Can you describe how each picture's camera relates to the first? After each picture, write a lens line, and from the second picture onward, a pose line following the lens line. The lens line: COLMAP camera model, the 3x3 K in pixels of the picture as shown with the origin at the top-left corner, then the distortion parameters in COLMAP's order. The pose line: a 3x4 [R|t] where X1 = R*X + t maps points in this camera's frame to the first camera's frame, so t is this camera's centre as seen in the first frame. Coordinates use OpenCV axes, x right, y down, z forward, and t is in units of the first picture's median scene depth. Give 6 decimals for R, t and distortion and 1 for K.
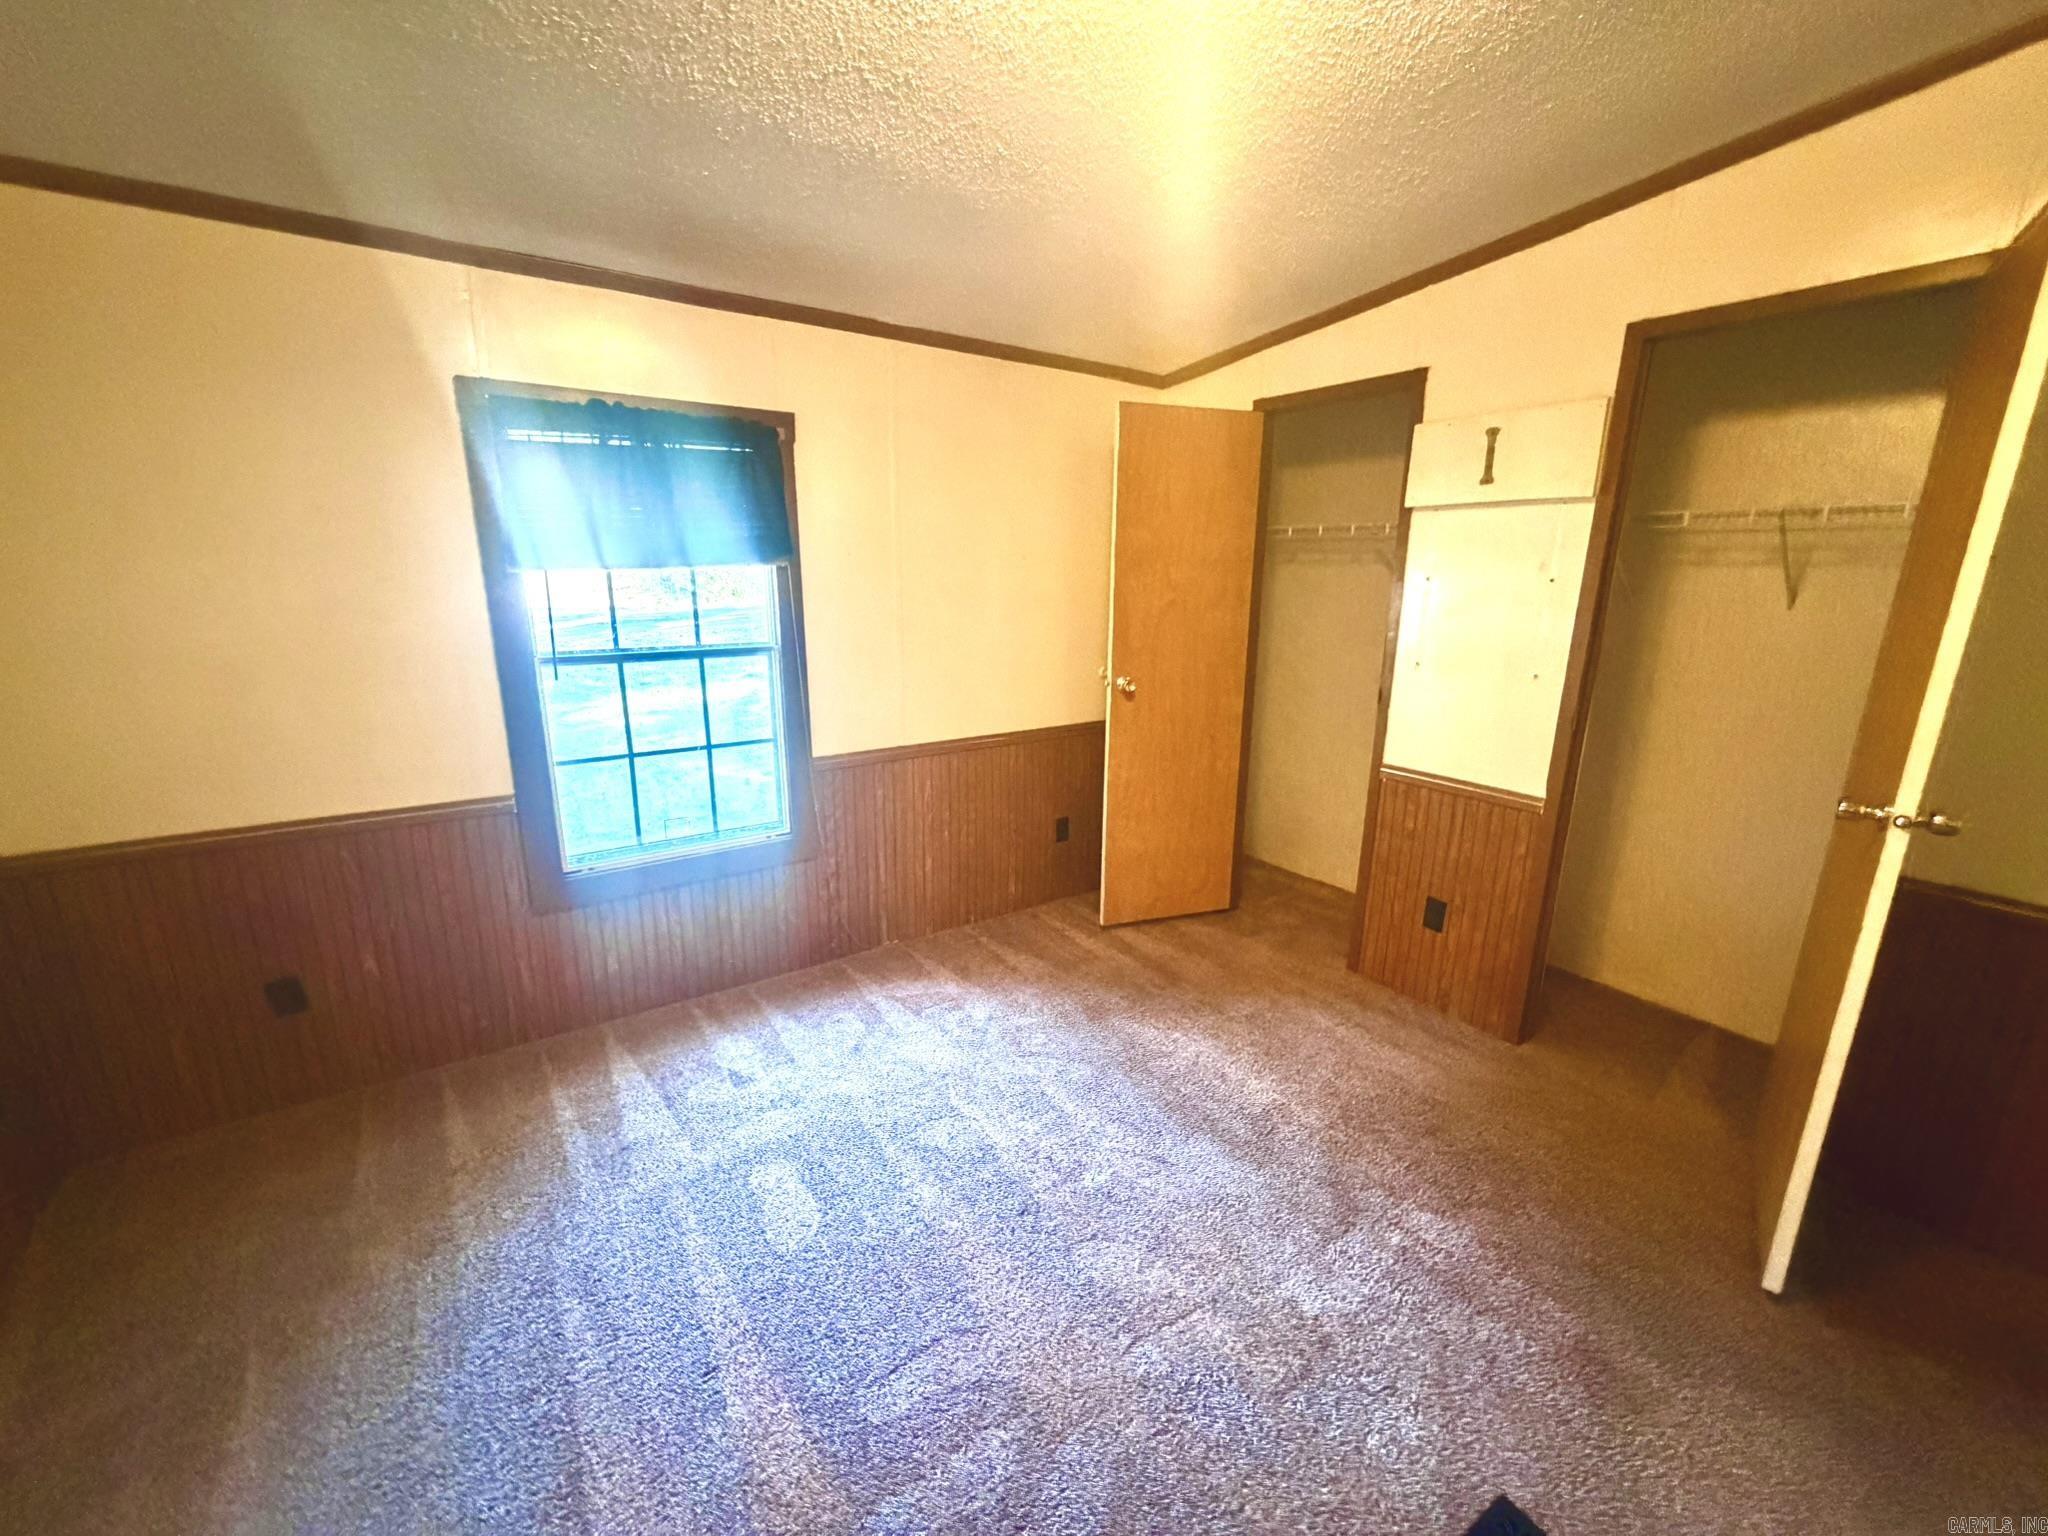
lens RADIAL K [[814.4, 0, 1016.7], [0, 814.4, 766.9], [0, 0, 1]] dist [-0.000205, -0.000125]
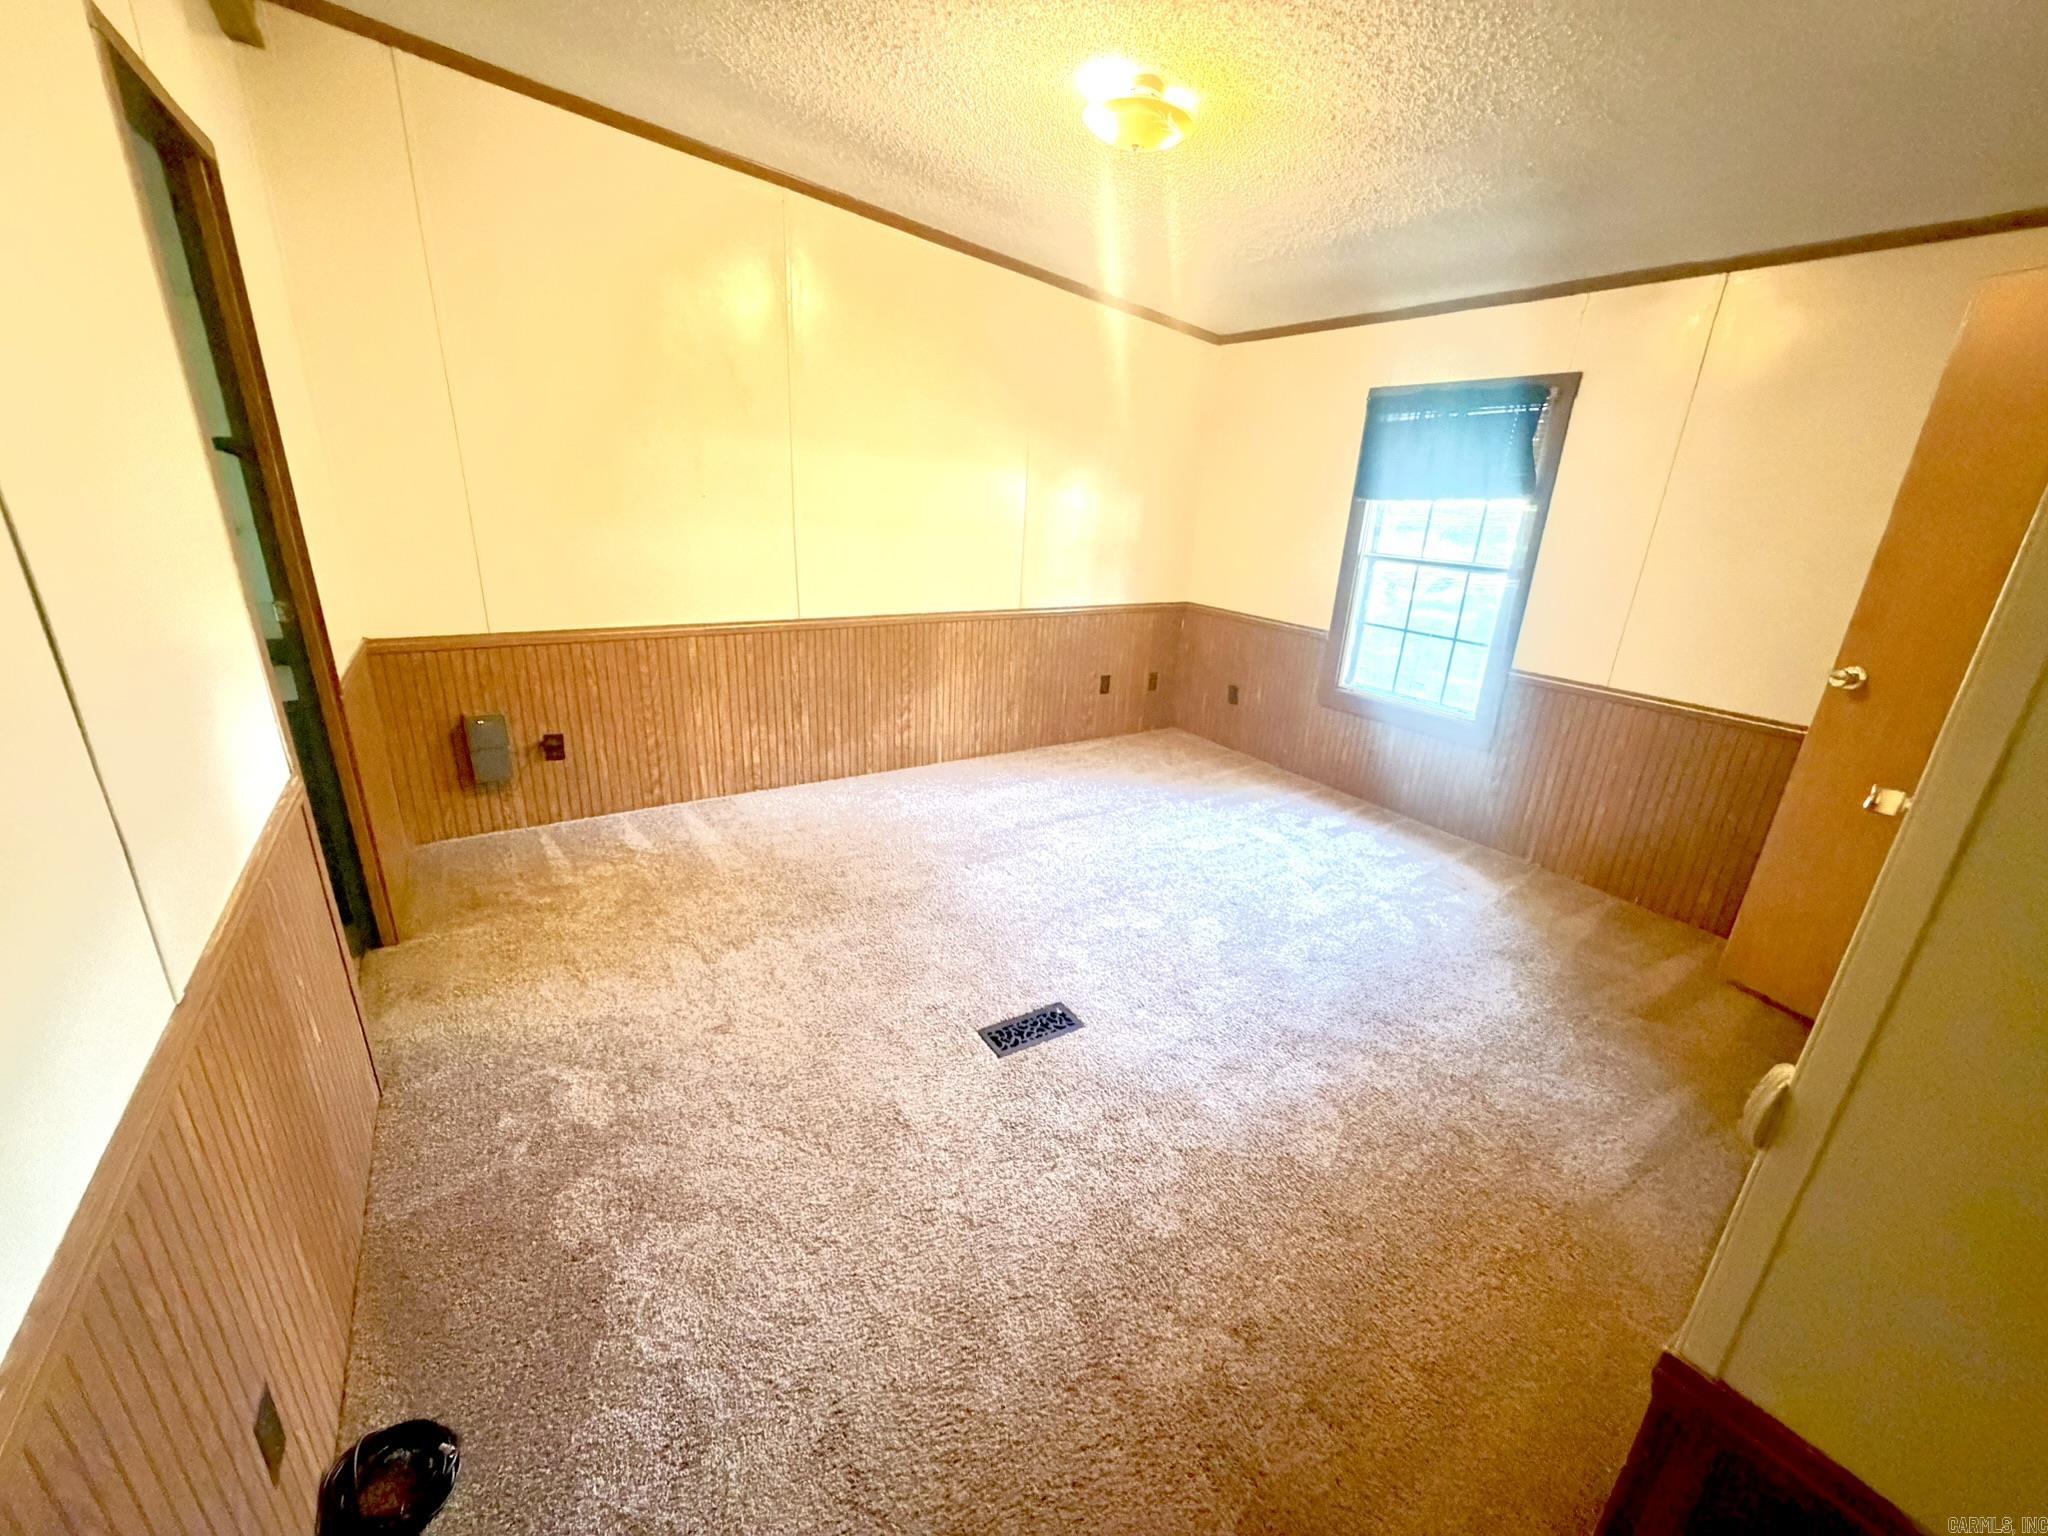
lens RADIAL K [[814.4, 0, 1016.7], [0, 814.4, 766.9], [0, 0, 1]] dist [-0.000205, -0.000125]
pose [[-0.037248, 0.321164, -0.946291, 1.050908], [-0.276383, 0.906699, 0.318606, -0.066449], [0.960325, 0.273406, 0.054991, 0.306476]]
